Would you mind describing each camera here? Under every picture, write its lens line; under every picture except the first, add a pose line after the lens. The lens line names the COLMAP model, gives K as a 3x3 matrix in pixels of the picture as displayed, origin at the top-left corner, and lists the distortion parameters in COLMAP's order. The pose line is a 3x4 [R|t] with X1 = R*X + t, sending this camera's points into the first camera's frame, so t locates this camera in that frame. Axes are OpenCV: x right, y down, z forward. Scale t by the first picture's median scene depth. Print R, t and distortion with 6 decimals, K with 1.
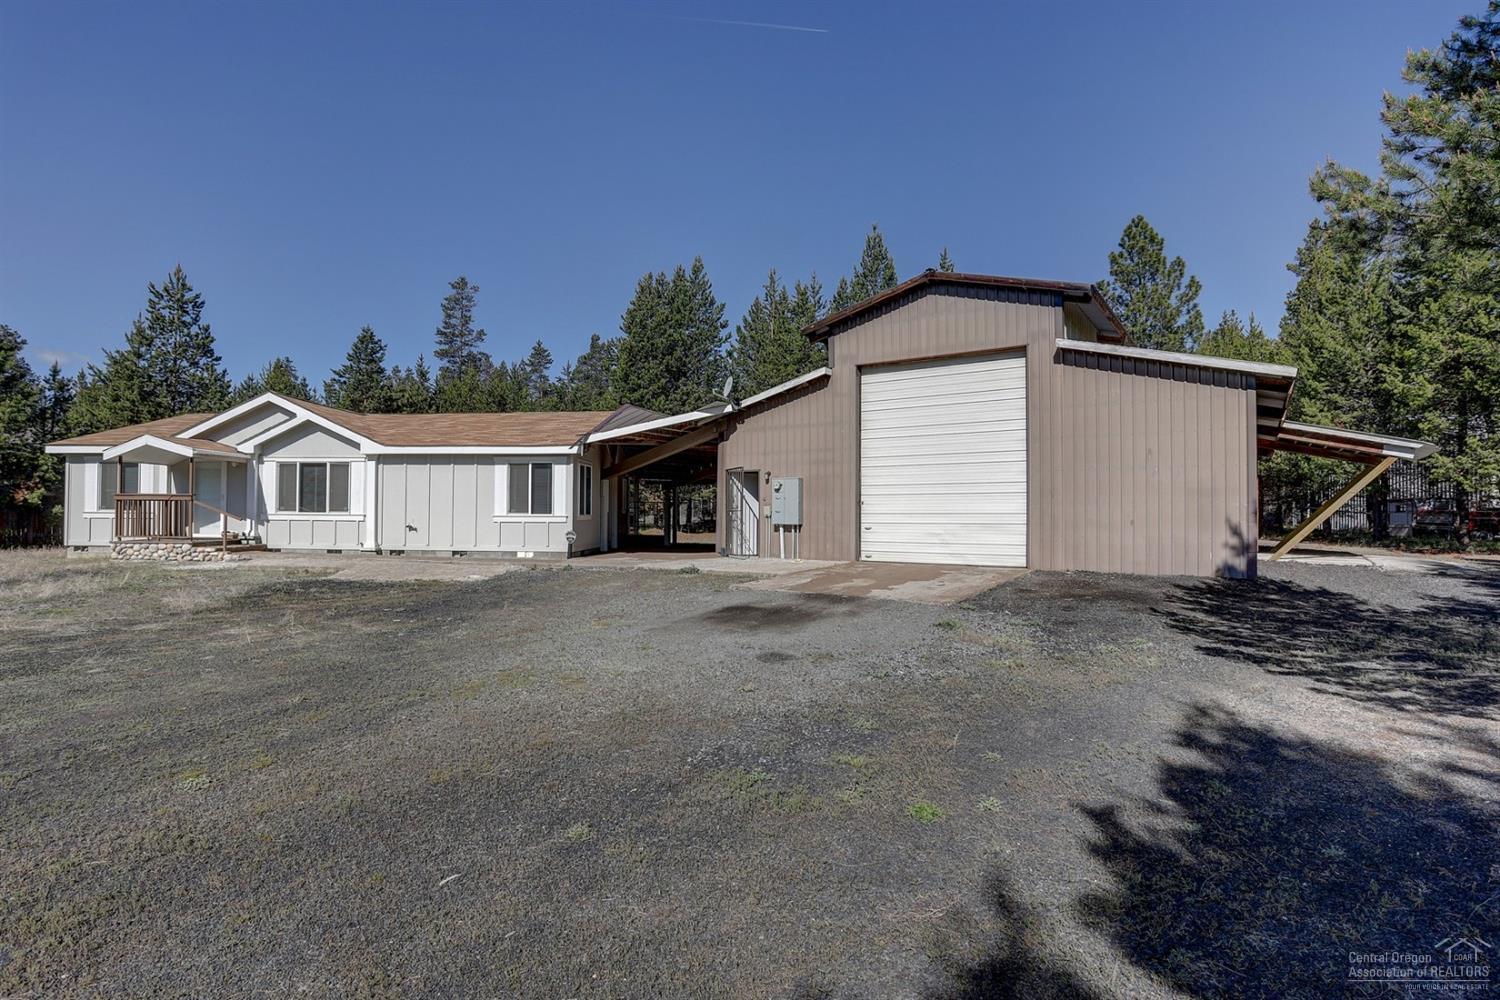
lens RADIAL K [[722.5, 0, 745.5], [0, 722.5, 500.7], [0, 0, 1]] dist [-0.054916, 0.010726]
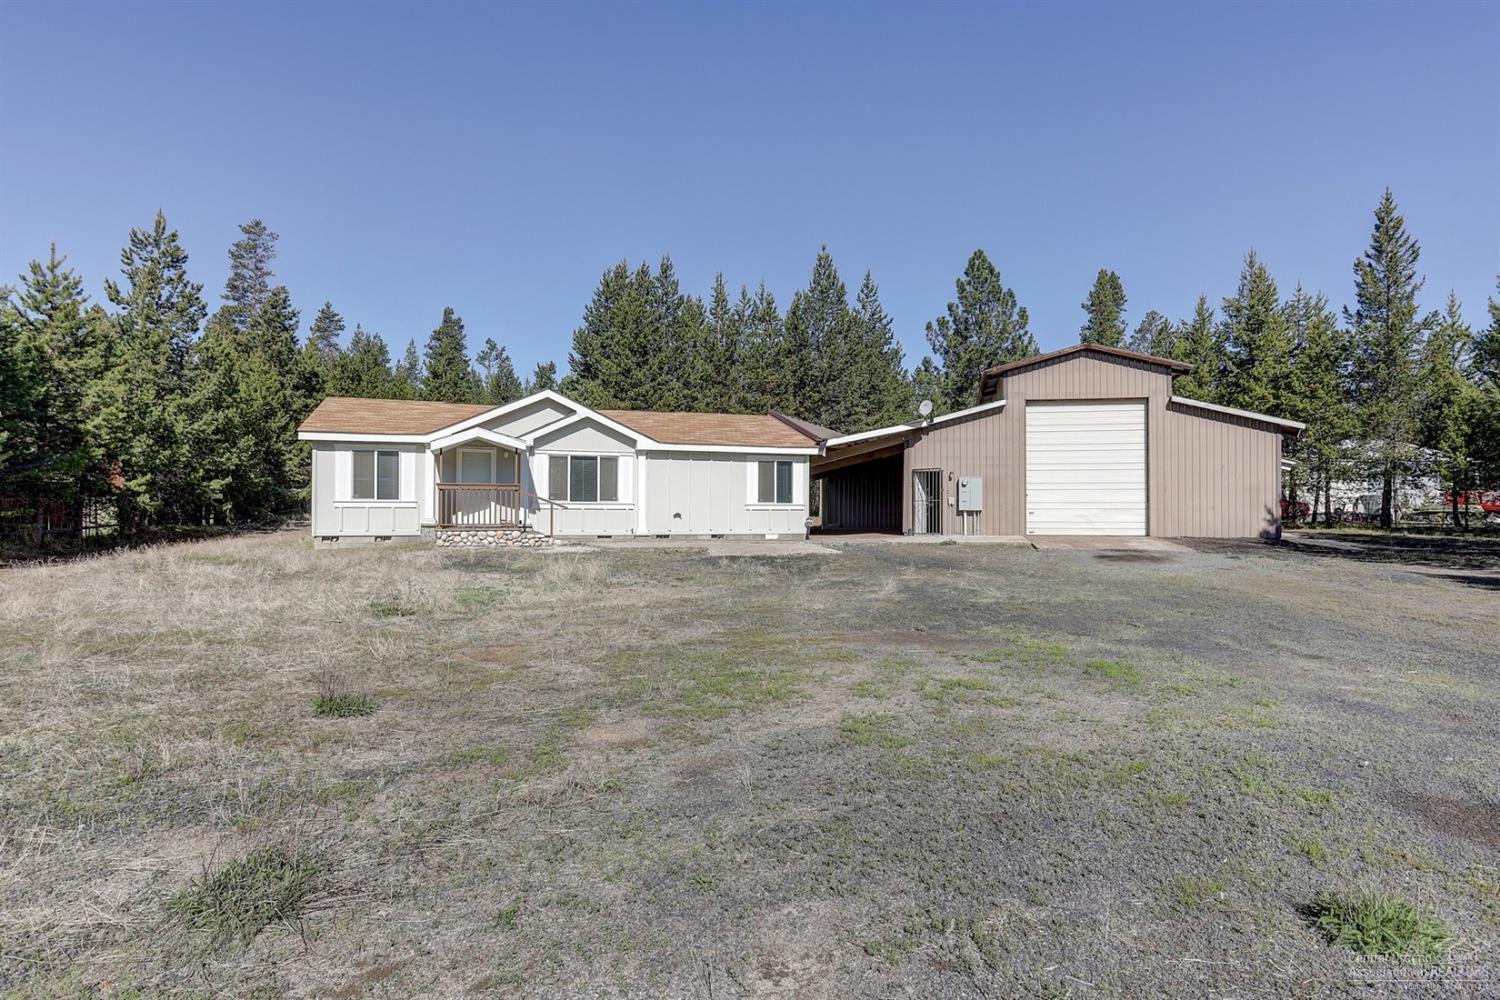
lens RADIAL K [[812.4, 0, 749.5], [0, 812.4, 500.9], [0, 0, 1]] dist [-0.041452, -0.000268]
pose [[0.925969, 0.002514, 0.377592, -0.858974], [-0.005083, 0.999970, 0.005806, 0.007187], [-0.377566, -0.007296, 0.925954, -0.256260]]
